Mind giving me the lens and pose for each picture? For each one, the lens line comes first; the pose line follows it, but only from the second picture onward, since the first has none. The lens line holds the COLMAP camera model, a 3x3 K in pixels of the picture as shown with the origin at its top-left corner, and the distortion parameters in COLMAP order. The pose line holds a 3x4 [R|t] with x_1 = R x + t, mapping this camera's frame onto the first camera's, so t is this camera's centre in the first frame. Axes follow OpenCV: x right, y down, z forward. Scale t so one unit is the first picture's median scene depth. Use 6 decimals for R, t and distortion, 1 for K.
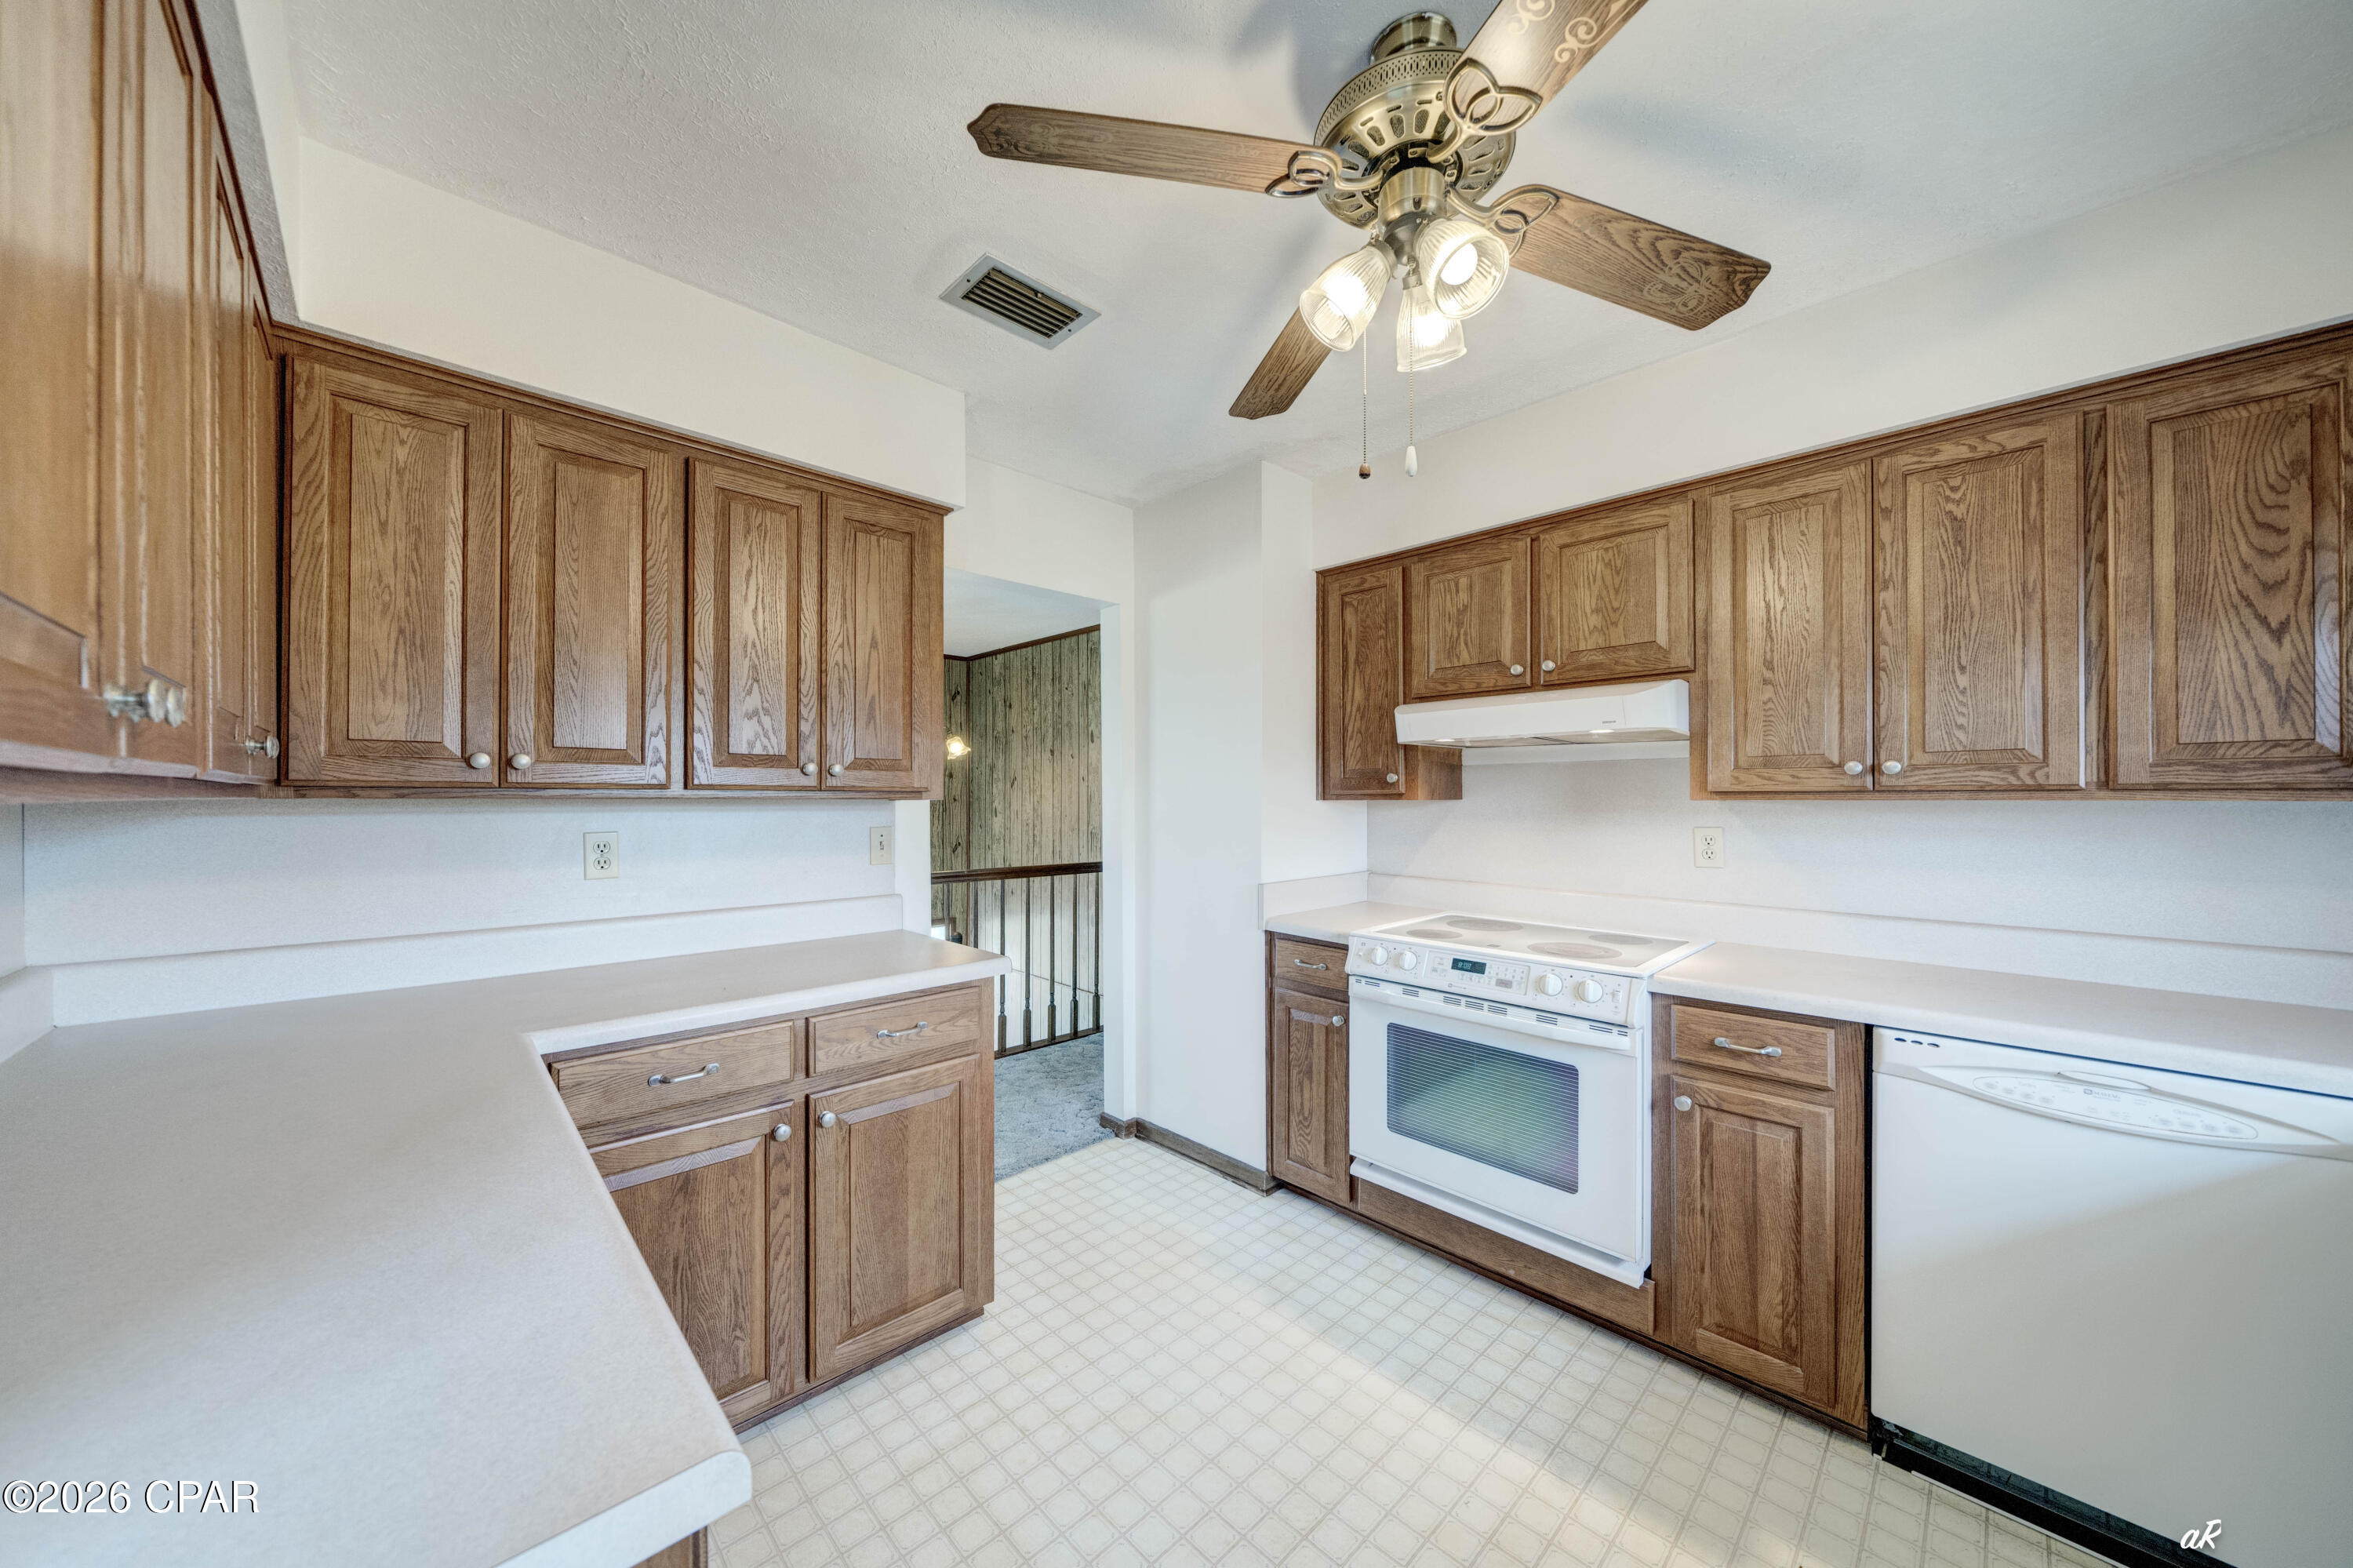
lens RADIAL K [[804.2, 0, 1169.9], [0, 804.2, 794.9], [0, 0, 1]] dist [-0.008213, -0.000309]
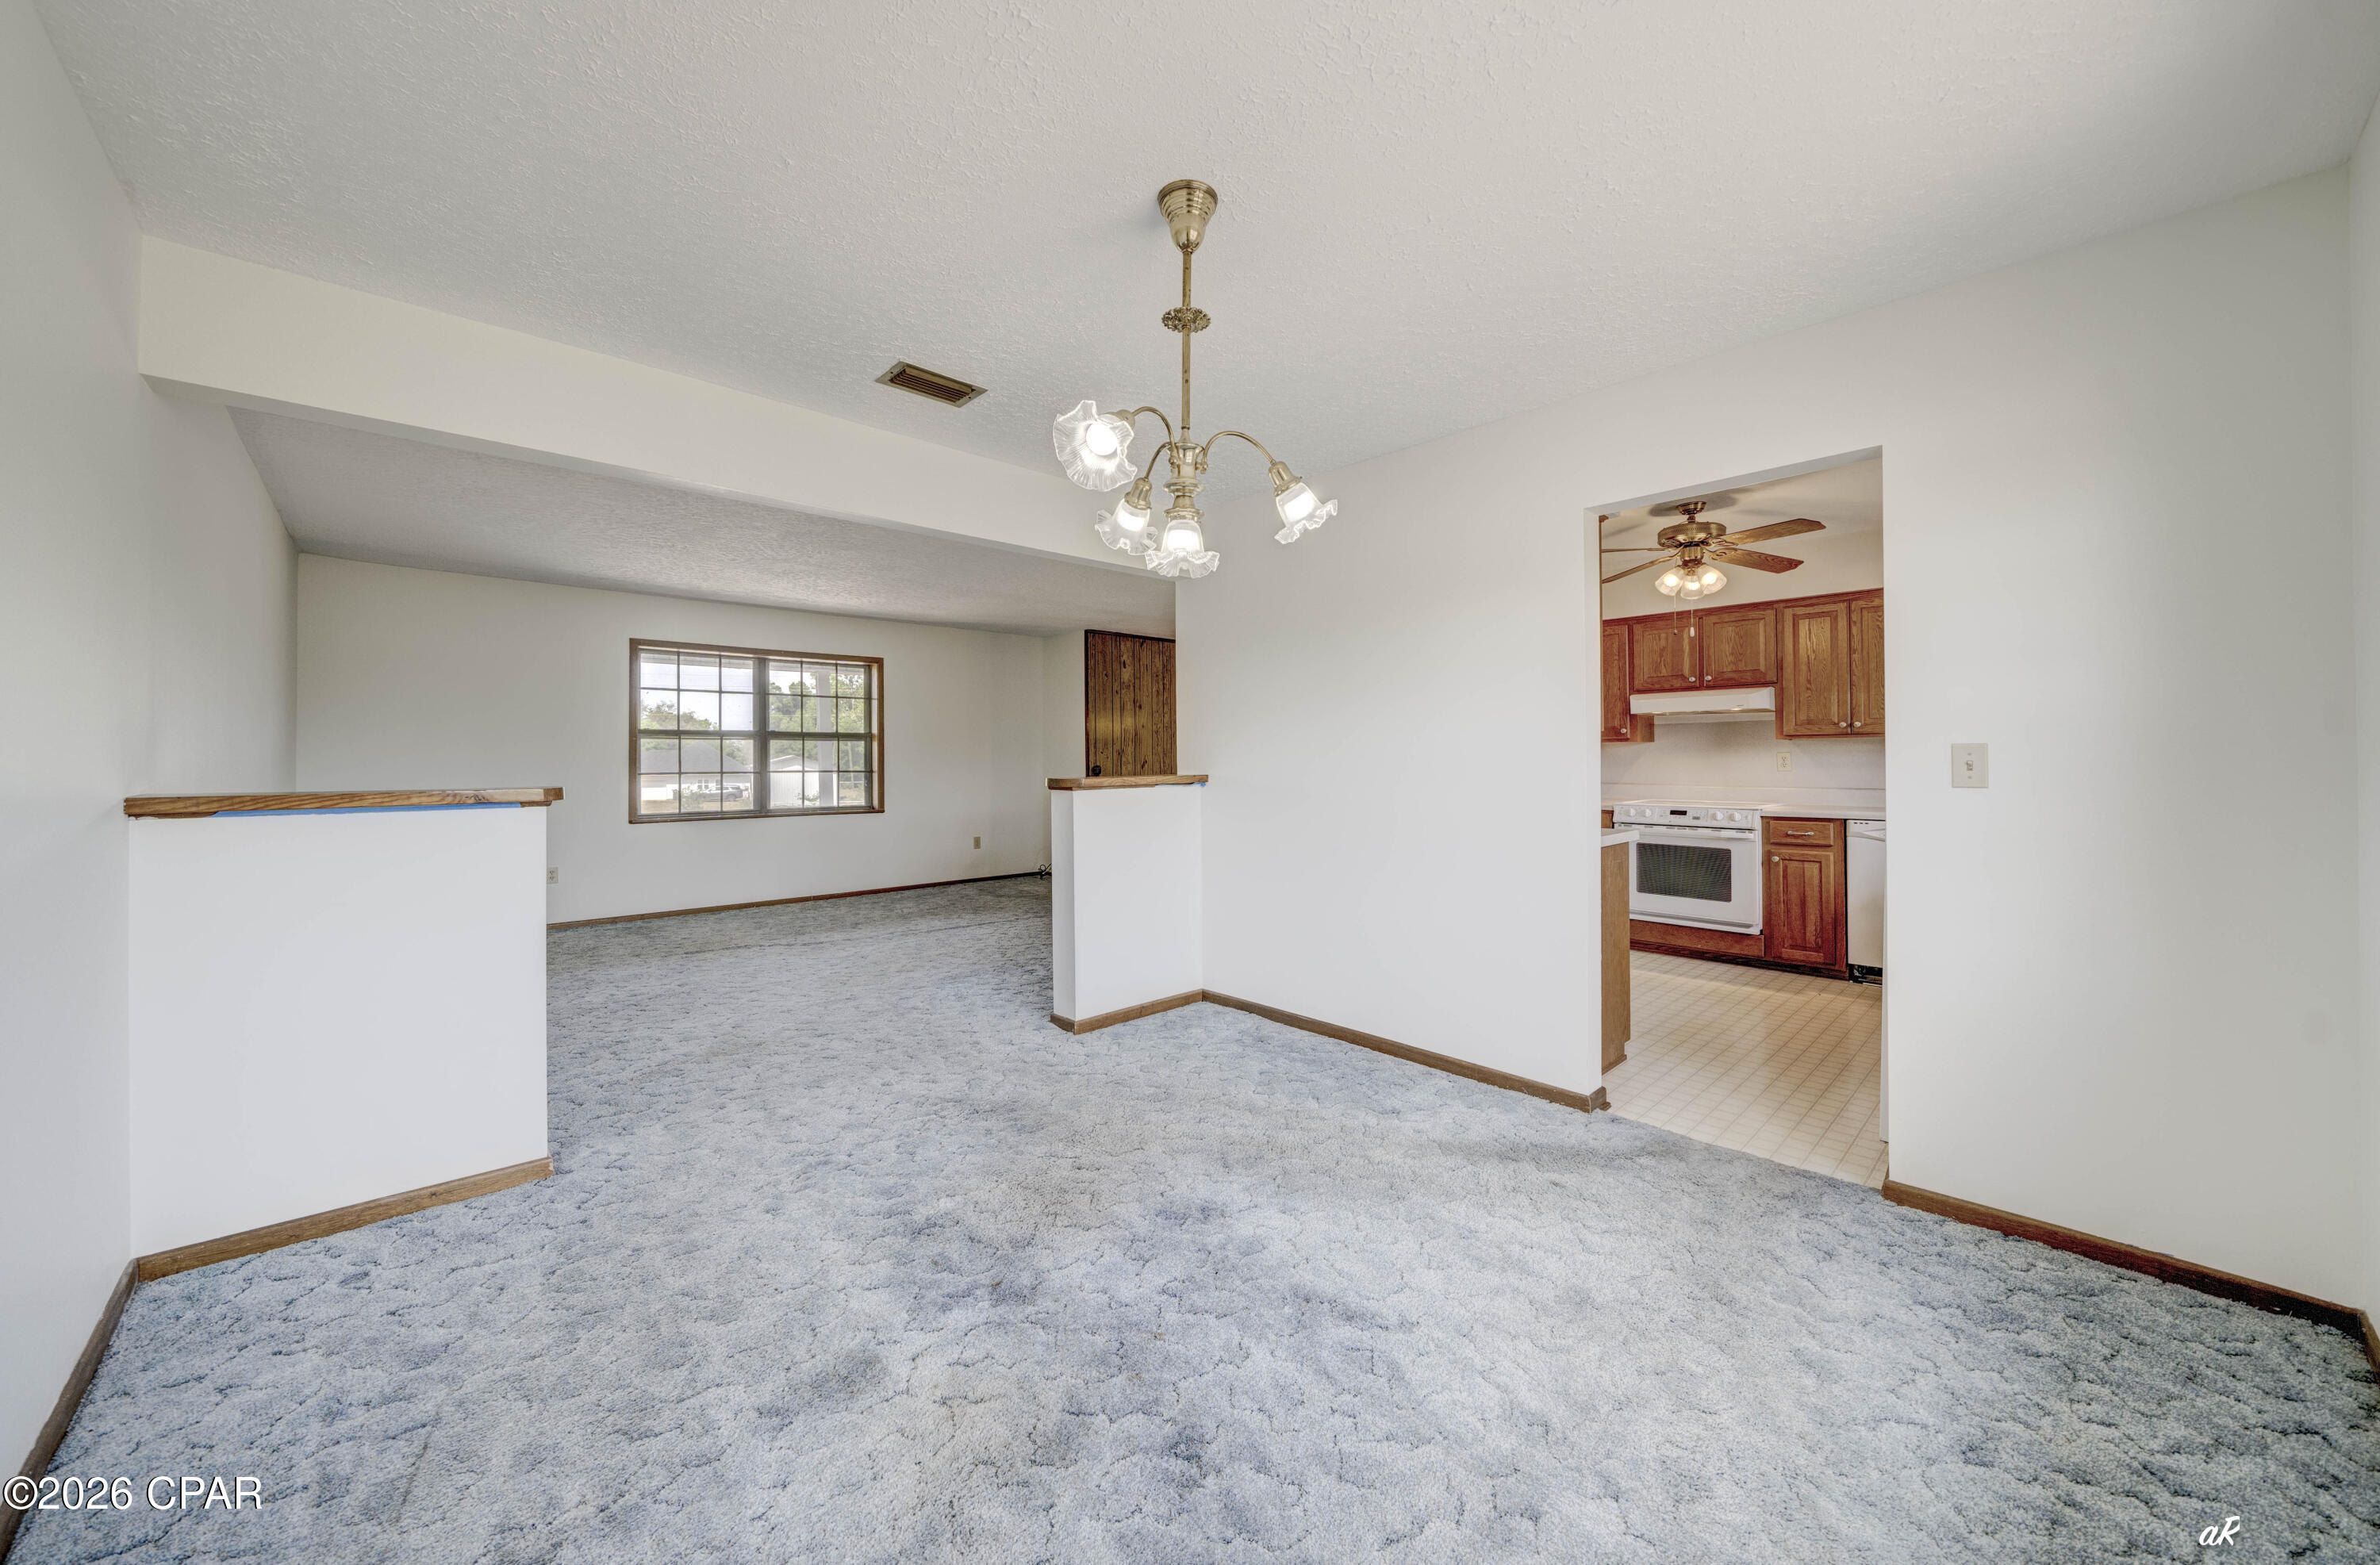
lens RADIAL K [[861.2, 0, 1193.0], [0, 861.2, 752.5], [0, 0, 1]] dist [-0.000511, -0.000142]
pose [[0.999947, -0.009680, -0.003545, -1.048722], [0.009679, 0.999953, -0.000377, 0.031252], [0.003548, 0.000343, 0.999994, -1.527111]]
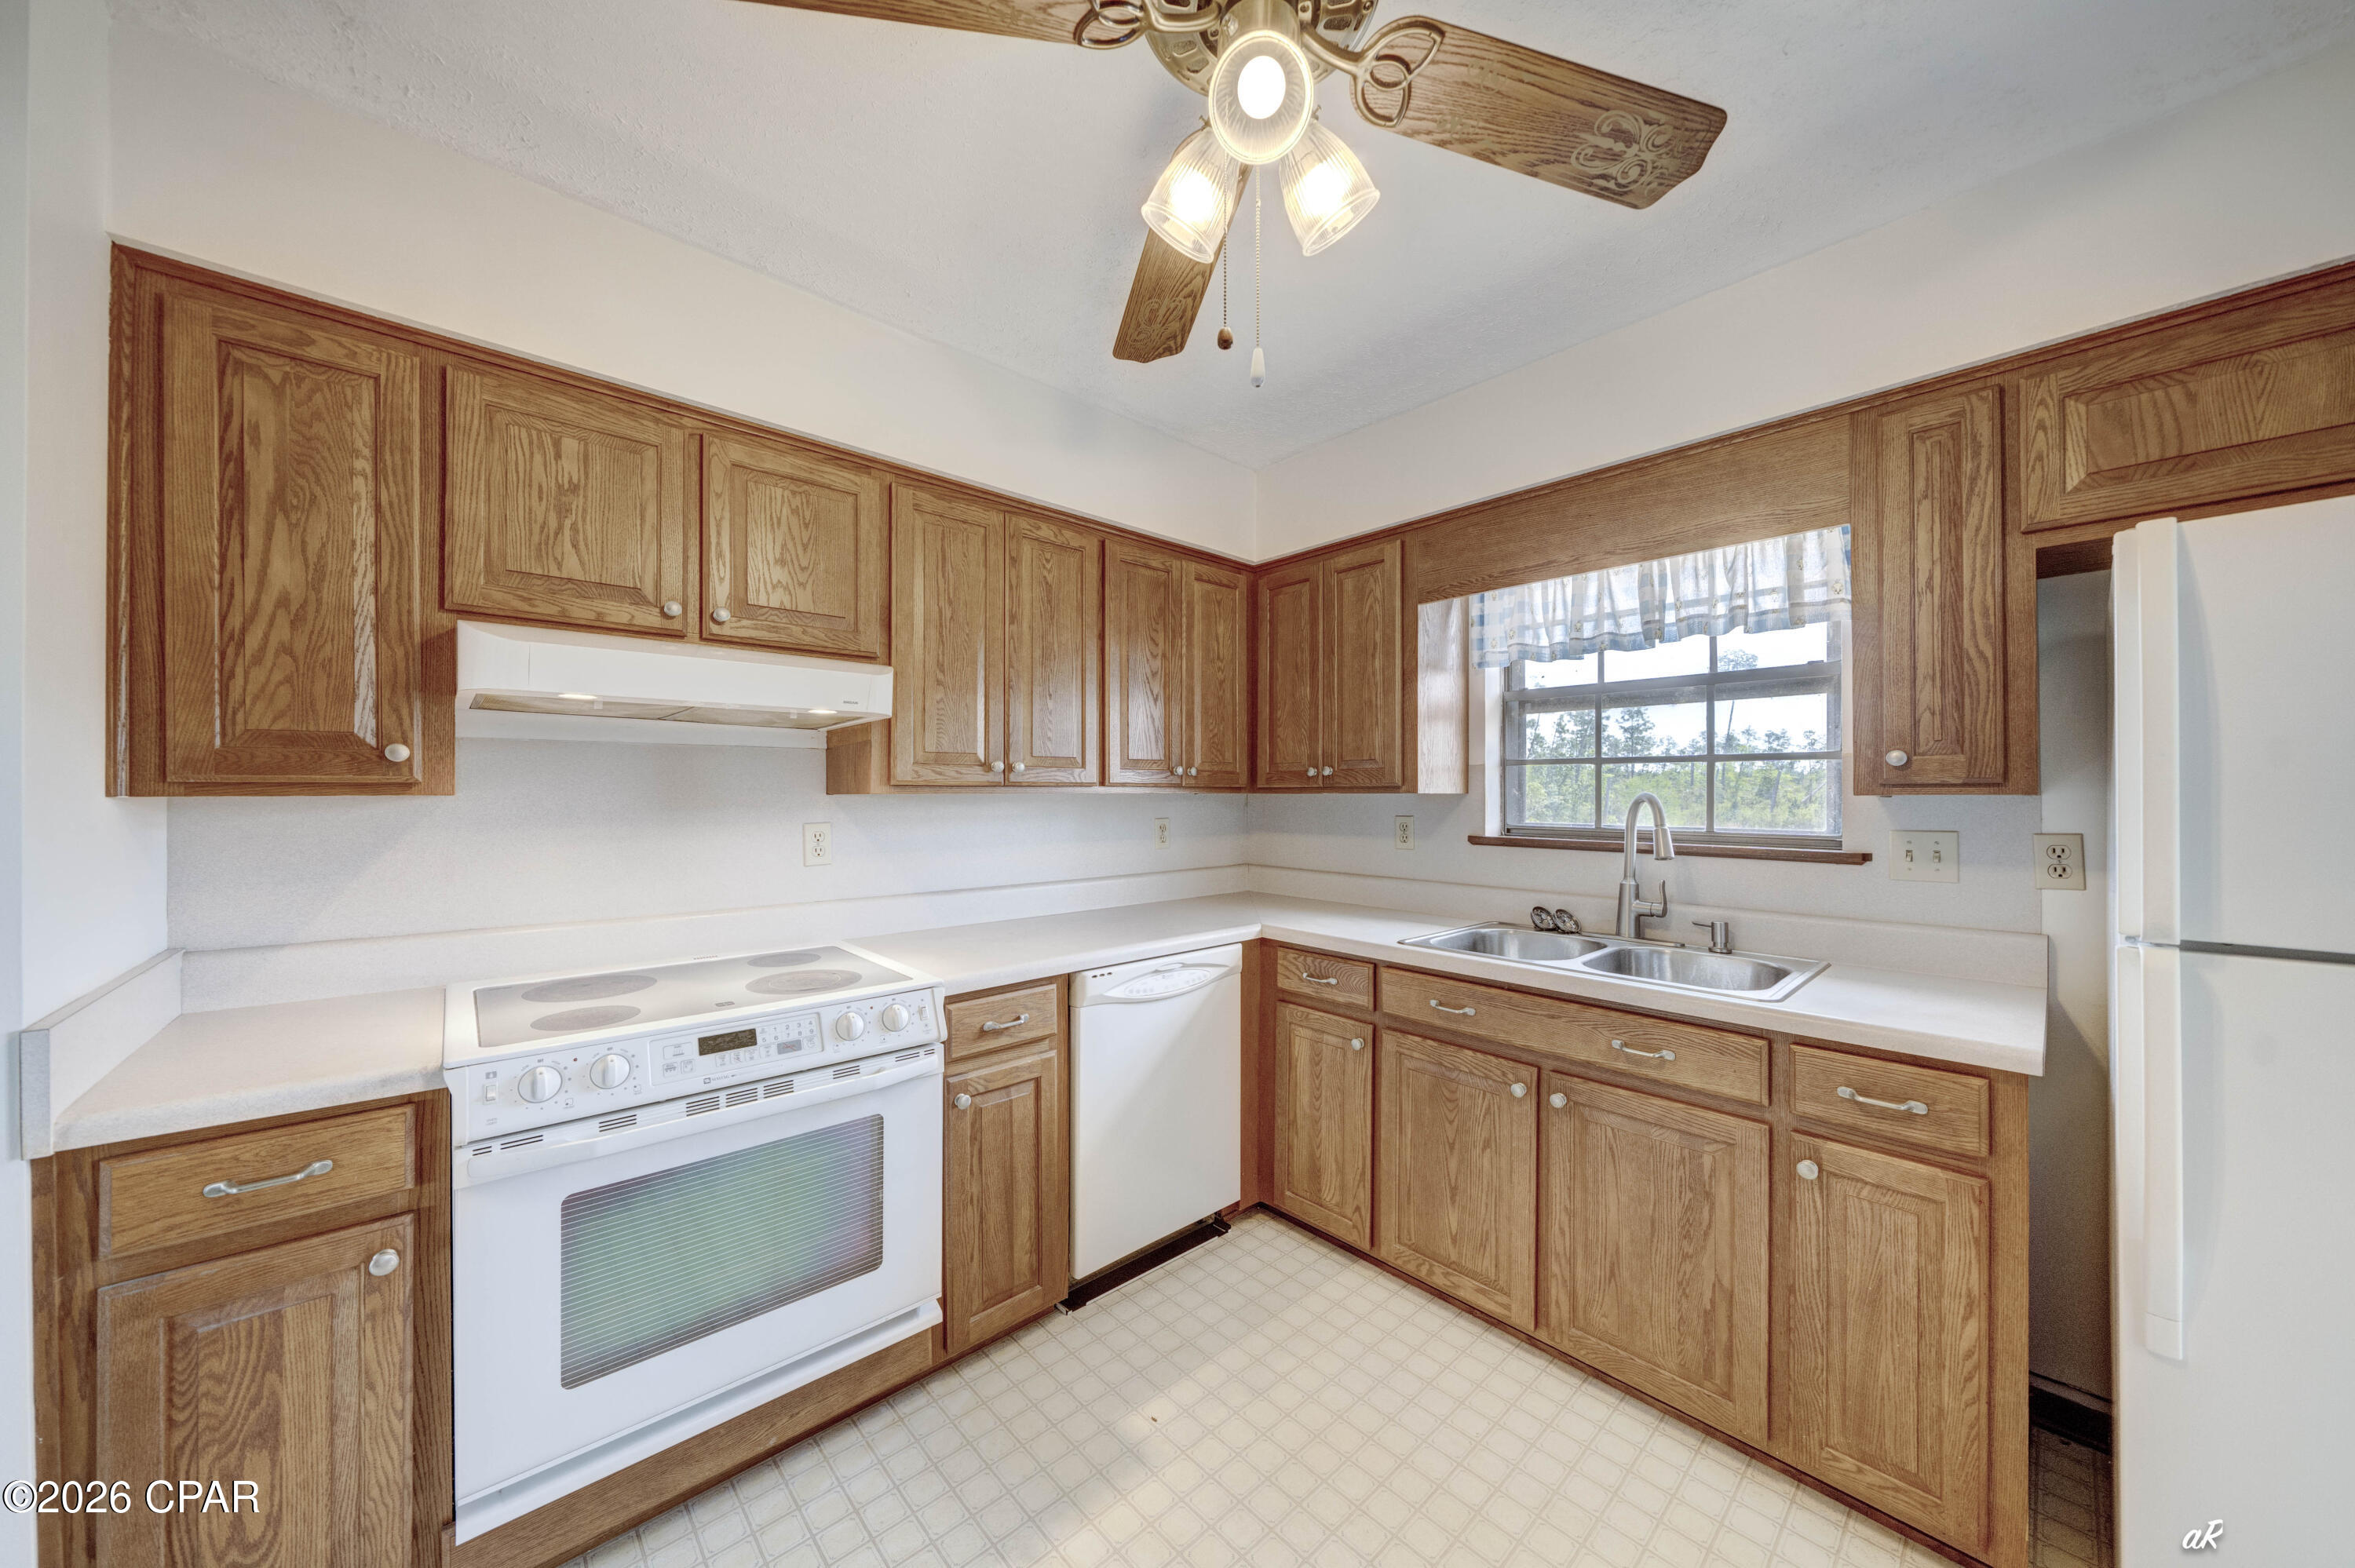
lens RADIAL K [[804.8, 0, 1170.1], [0, 804.8, 791.1], [0, 0, 1]] dist [-0.008213, -0.000309]
pose [[0.019278, 0.002818, 0.999810, -0.305804], [-0.001880, 0.999994, -0.002782, 0.005173], [-0.999812, -0.001826, 0.019283, 0.652147]]
